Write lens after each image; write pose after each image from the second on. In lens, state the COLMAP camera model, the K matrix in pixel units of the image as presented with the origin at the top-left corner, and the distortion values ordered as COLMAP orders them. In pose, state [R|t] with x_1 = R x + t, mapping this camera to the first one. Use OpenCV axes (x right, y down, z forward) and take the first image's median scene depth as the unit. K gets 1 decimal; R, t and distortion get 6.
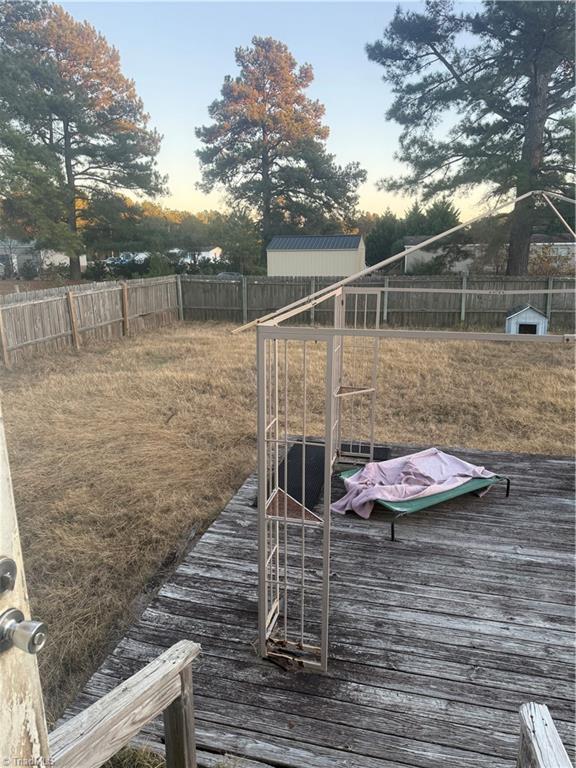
lens RADIAL K [[542.5, 0, 289.1], [0, 542.5, 385.6], [0, 0, 1]] dist [0.005542, 0.000810]
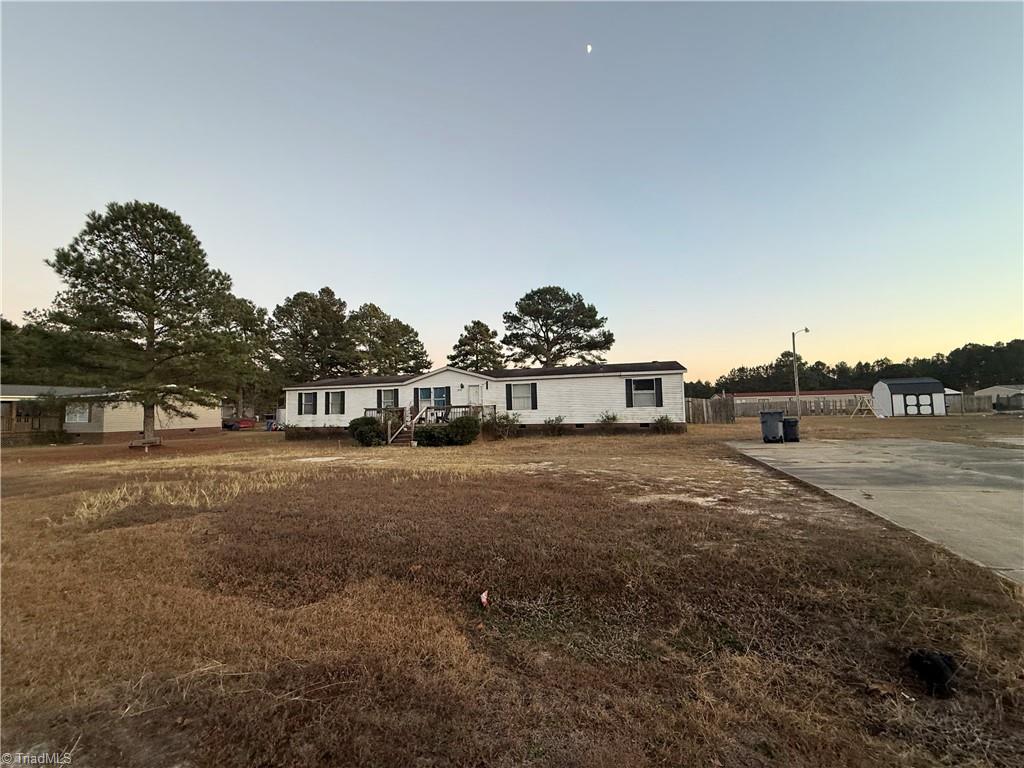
lens RADIAL K [[412.7, 0, 515.2], [0, 412.7, 378.0], [0, 0, 1]] dist [-0.018376, 0.000481]
pose [[0.999818, -0.018345, -0.005226, 0.130456], [0.015620, 0.944655, -0.327693, 0.206235], [0.010949, 0.327552, 0.944770, -0.651261]]
